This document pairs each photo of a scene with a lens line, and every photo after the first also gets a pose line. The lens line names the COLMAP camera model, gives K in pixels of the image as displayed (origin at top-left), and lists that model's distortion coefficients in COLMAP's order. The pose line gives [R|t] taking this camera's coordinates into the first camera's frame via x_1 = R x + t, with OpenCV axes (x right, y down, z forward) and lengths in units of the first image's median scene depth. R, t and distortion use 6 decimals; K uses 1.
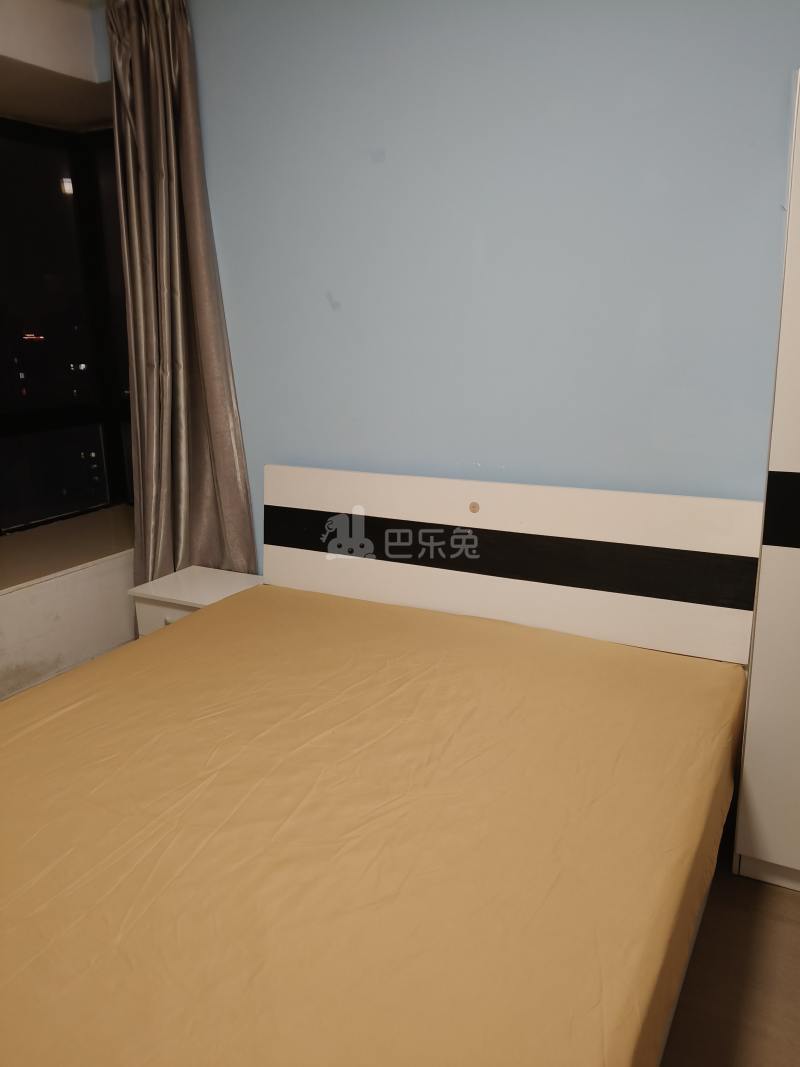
lens RADIAL K [[813.7, 0, 400.0], [0, 813.7, 533.5], [0, 0, 1]] dist [0.074314, -0.160252]
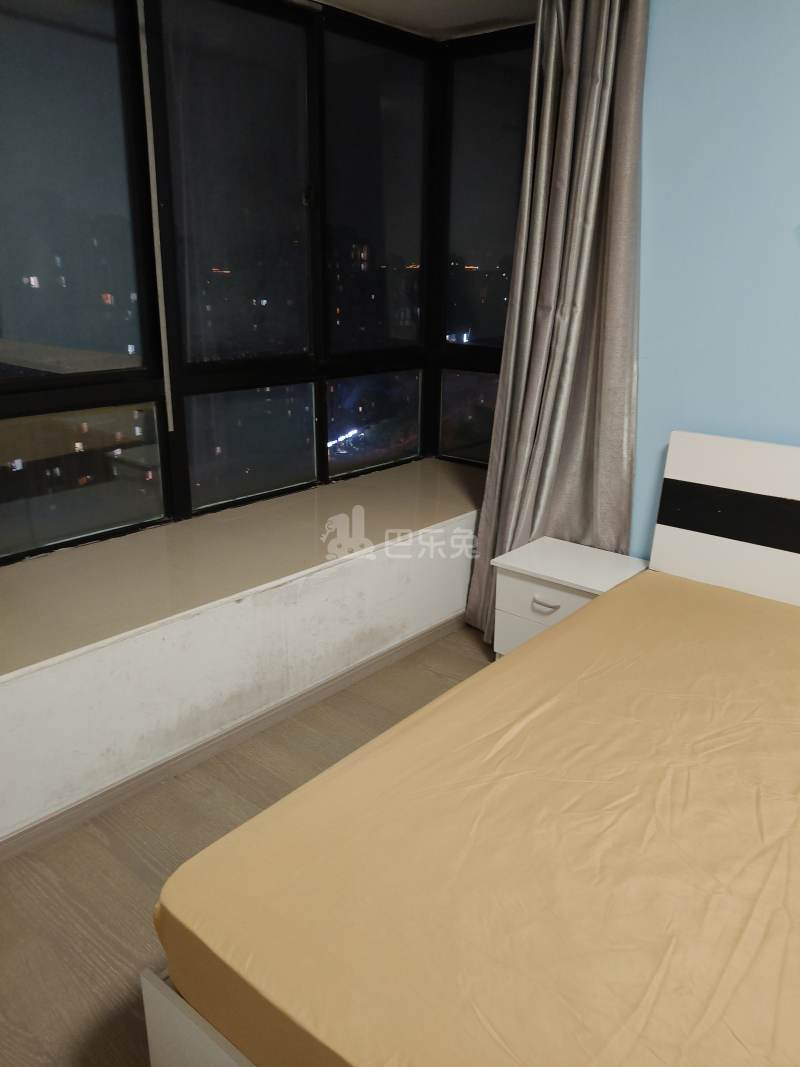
lens RADIAL K [[813.7, 0, 400.0], [0, 813.7, 533.5], [0, 0, 1]] dist [0.074314, -0.160252]
pose [[0.980759, 0.092555, -0.171885, -0.262955], [-0.081562, 0.994209, 0.069968, -0.013901], [0.177365, -0.054602, 0.982629, 0.098867]]
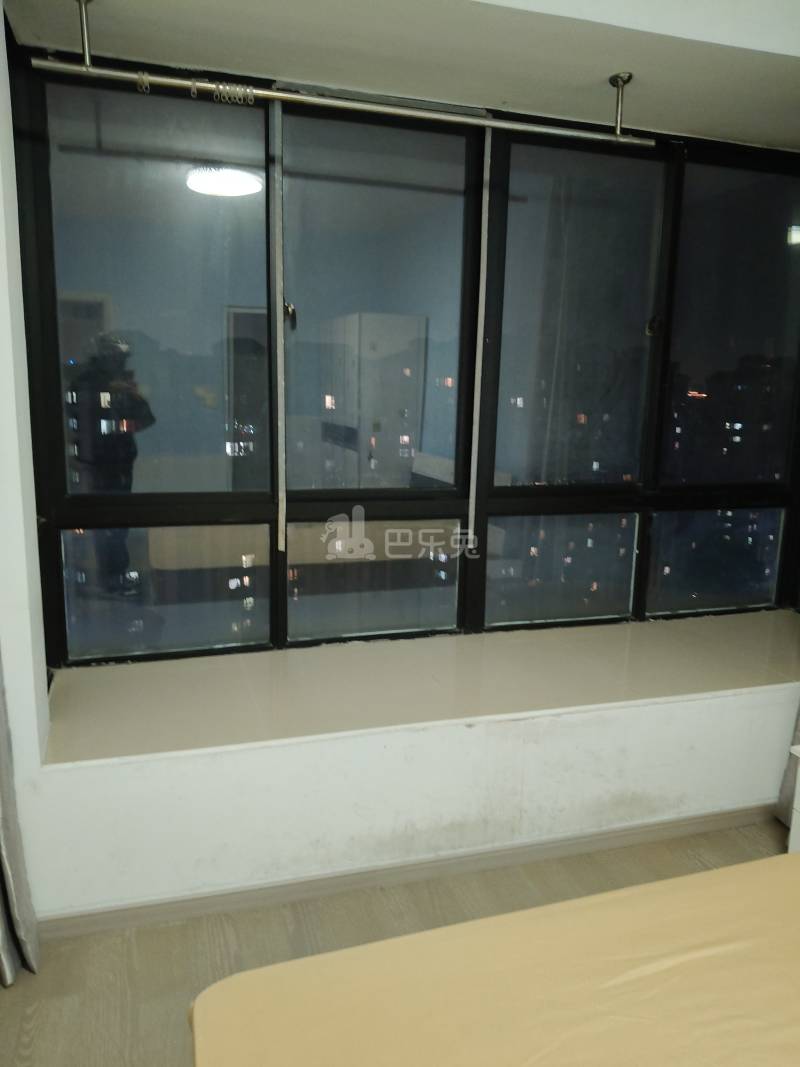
lens RADIAL K [[803.4, 0, 400.0], [0, 803.4, 533.5], [0, 0, 1]] dist [0.065722, -0.150637]
pose [[0.727529, 0.162886, -0.666461, -0.130898], [-0.206656, 0.978320, 0.013514, -0.051097], [0.654213, 0.127897, 0.745418, 0.199453]]
